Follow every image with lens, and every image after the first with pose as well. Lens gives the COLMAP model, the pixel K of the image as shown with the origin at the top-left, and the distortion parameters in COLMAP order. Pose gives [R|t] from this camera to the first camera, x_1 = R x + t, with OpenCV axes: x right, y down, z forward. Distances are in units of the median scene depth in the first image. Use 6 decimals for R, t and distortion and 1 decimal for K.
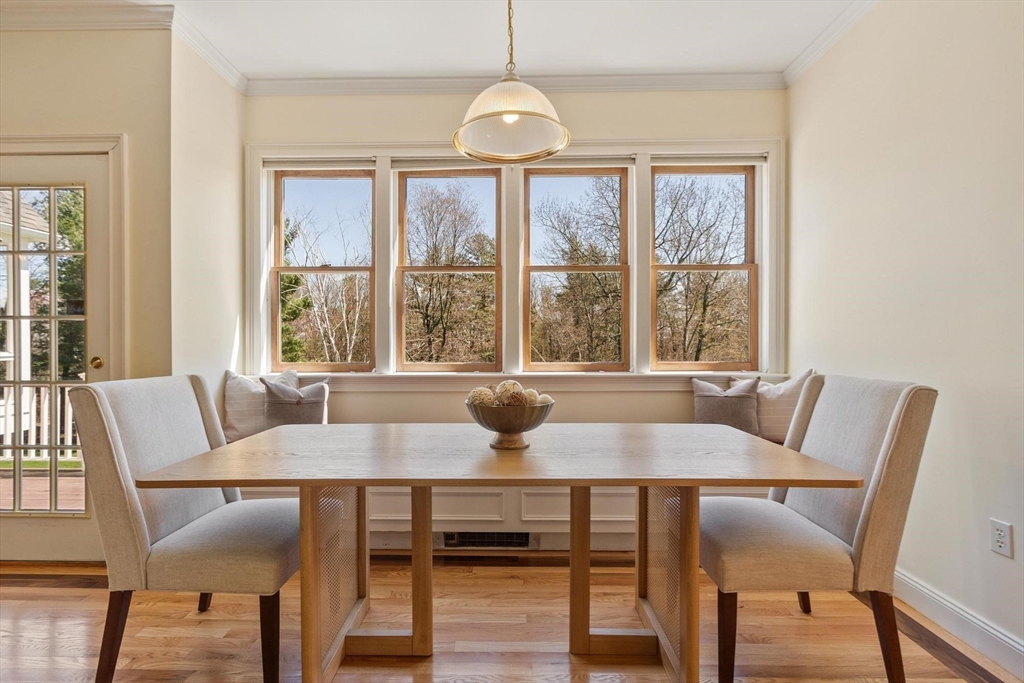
lens RADIAL K [[461.3, 0, 517.5], [0, 461.3, 342.1], [0, 0, 1]] dist [0.003323, -0.002458]
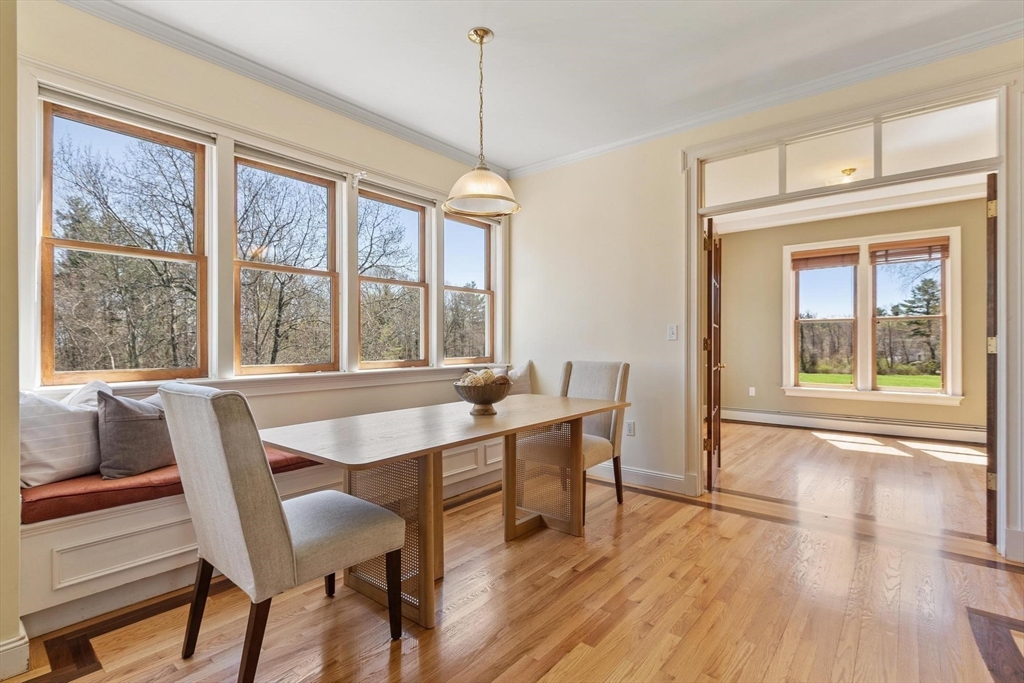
lens RADIAL K [[482.3, 0, 503.1], [0, 482.3, 349.0], [0, 0, 1]] dist [-0.005159, -0.000787]
pose [[0.626803, -0.009630, 0.779119, -0.698074], [0.007218, 0.999952, 0.006552, 0.008130], [-0.779145, 0.001517, 0.626842, -0.005762]]
